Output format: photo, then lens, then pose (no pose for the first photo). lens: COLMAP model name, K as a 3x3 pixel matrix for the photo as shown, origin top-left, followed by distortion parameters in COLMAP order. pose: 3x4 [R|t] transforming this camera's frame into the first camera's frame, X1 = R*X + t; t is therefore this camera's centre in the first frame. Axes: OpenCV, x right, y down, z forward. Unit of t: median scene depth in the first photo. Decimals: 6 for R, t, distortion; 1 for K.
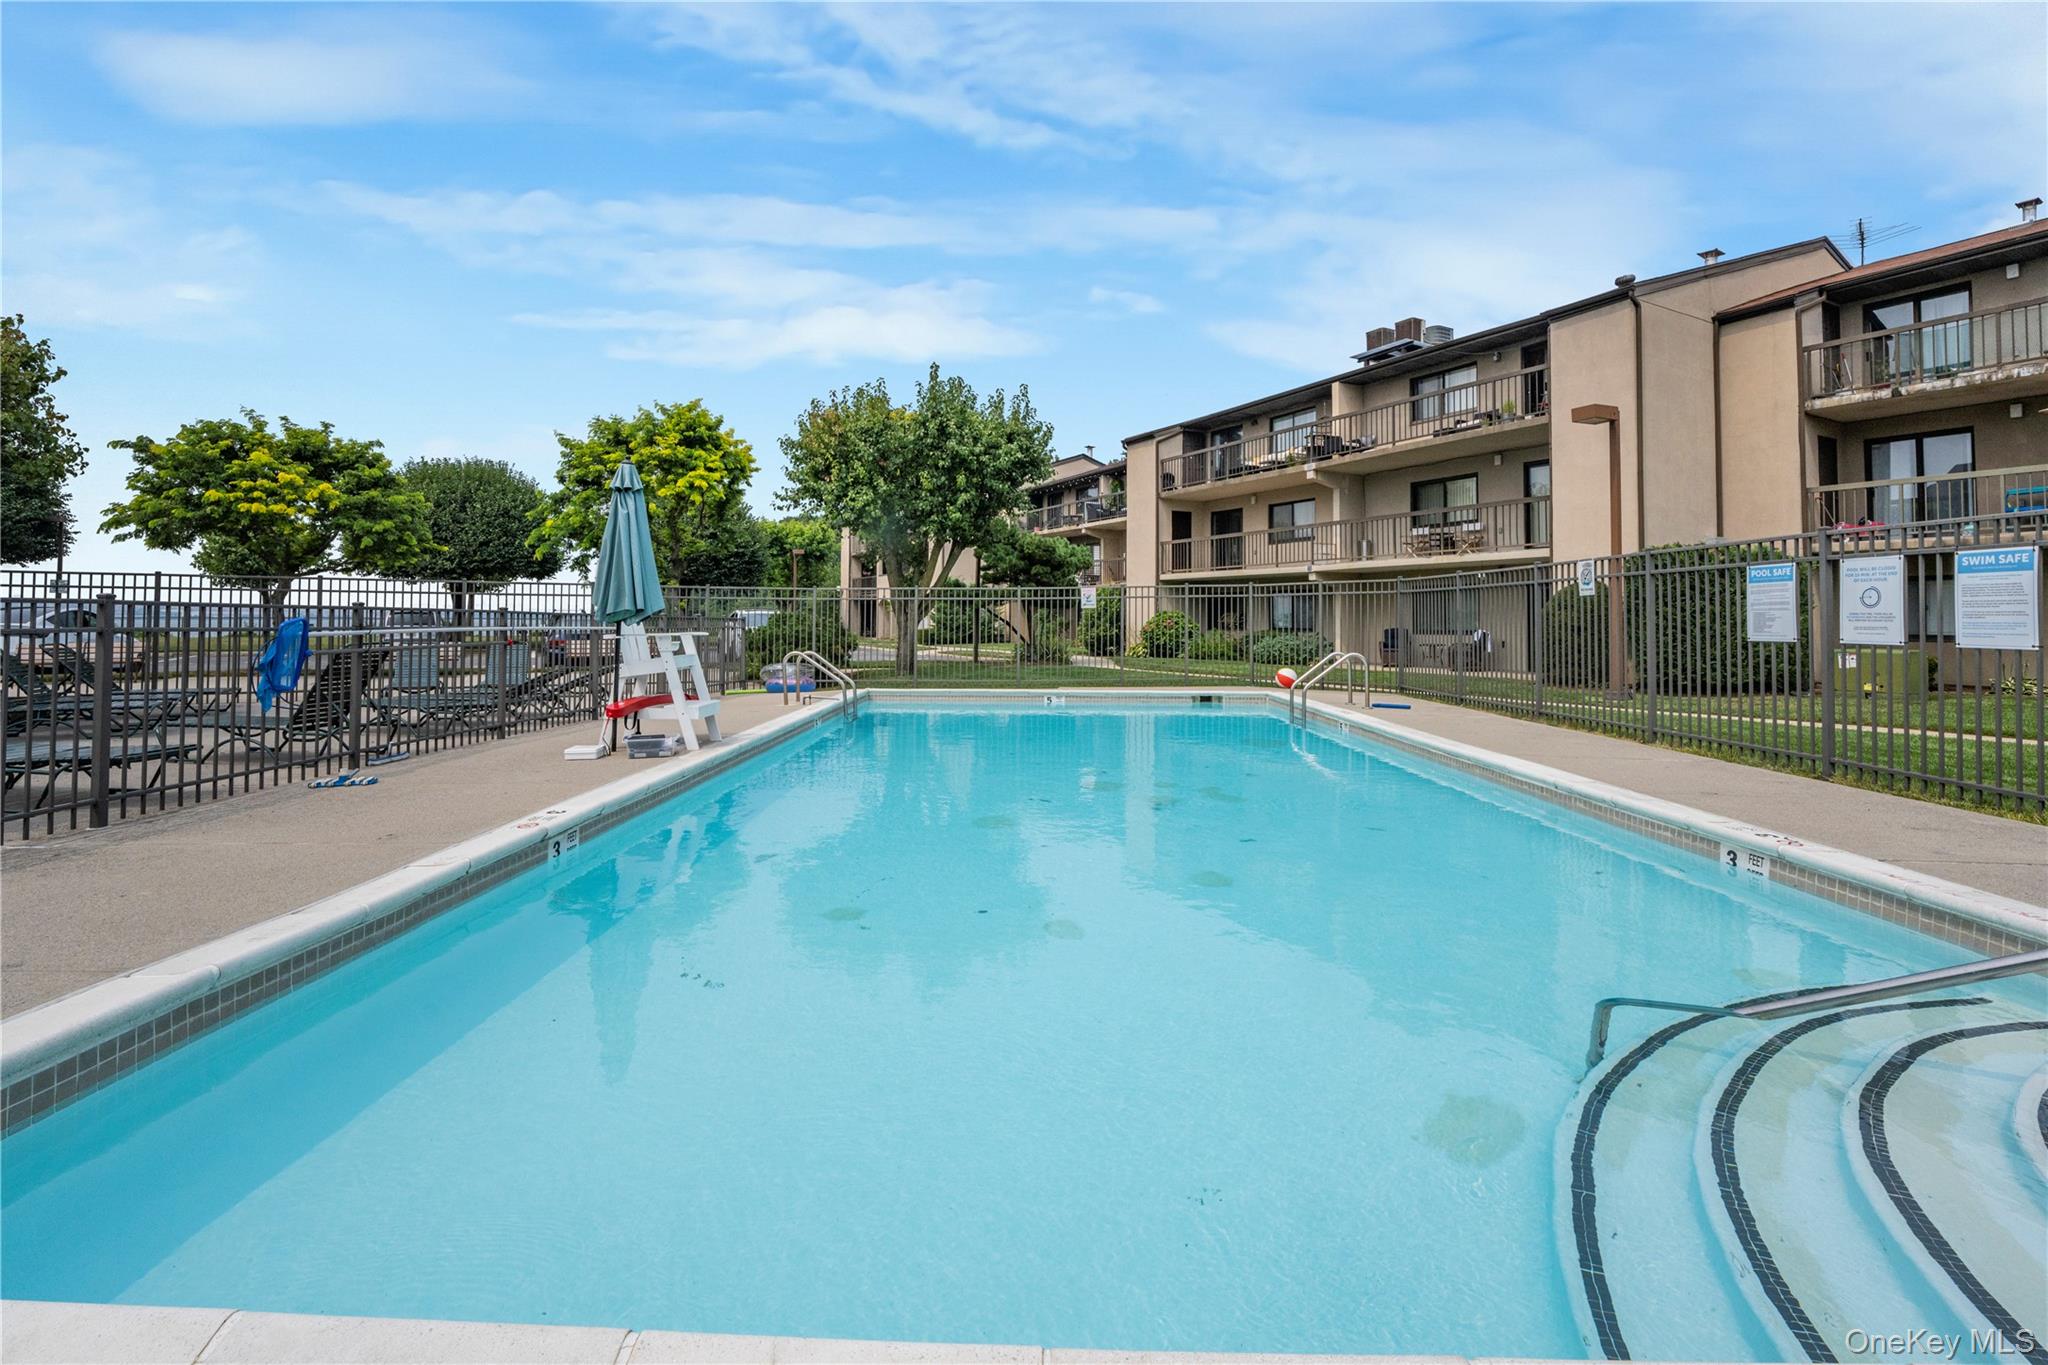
lens RADIAL K [[883.3, 0, 1021.6], [0, 883.3, 590.1], [0, 0, 1]] dist [-0.002670, -0.000358]
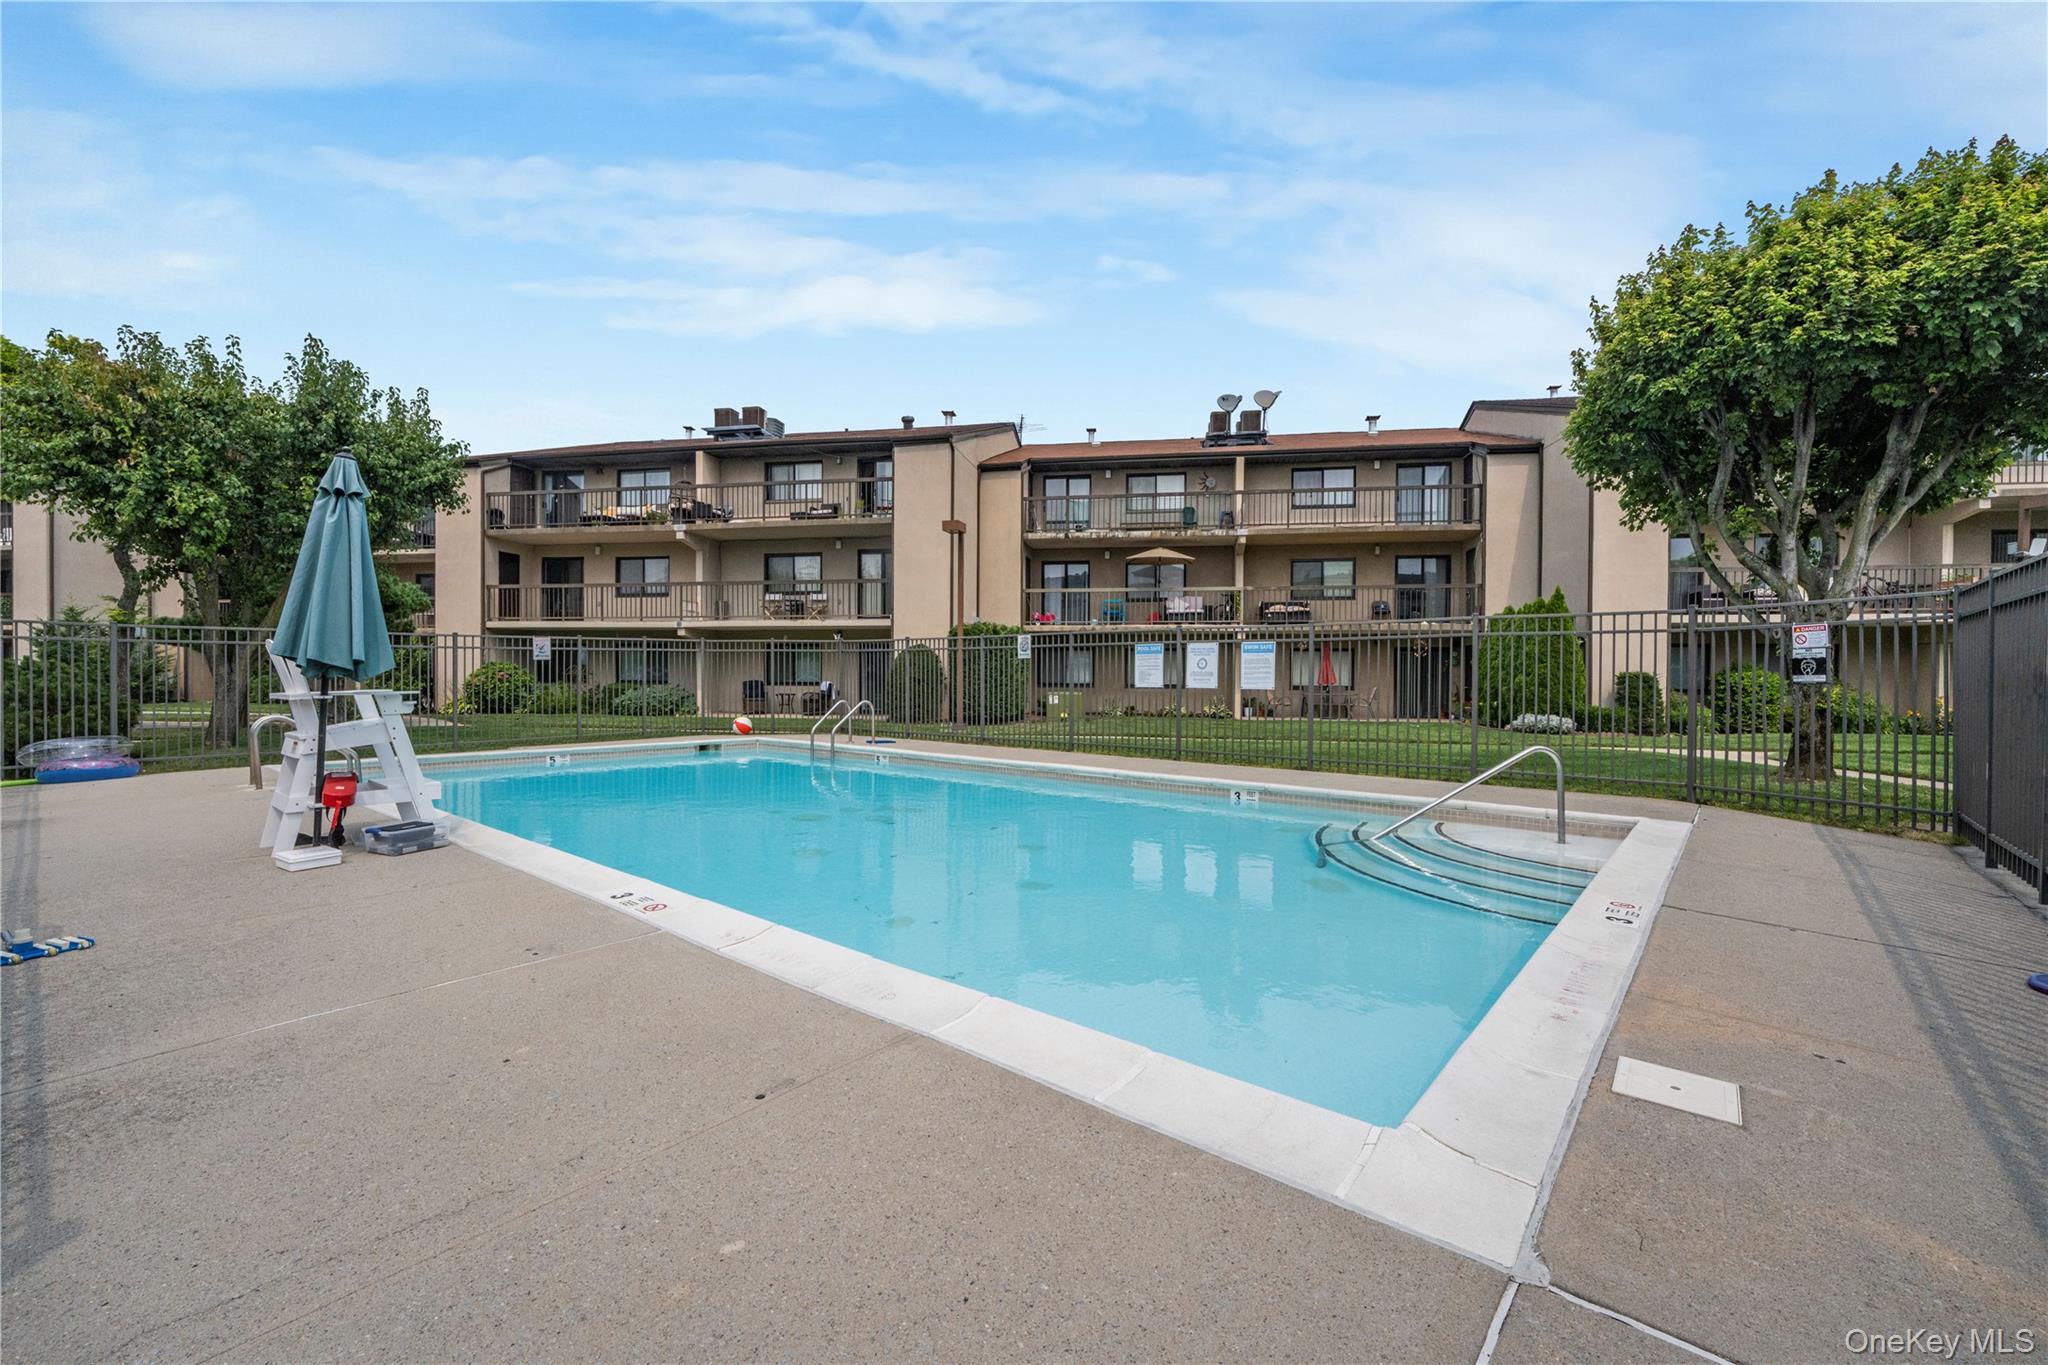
lens RADIAL K [[845.3, 0, 1024.0], [0, 845.3, 682.5], [0, 0, 1]] dist [-0.002117, -0.000293]
pose [[0.629492, -0.006398, 0.776981, -0.201694], [-0.029242, 0.999063, 0.031918, 0.000740], [-0.776457, -0.042812, 0.628714, 0.039299]]
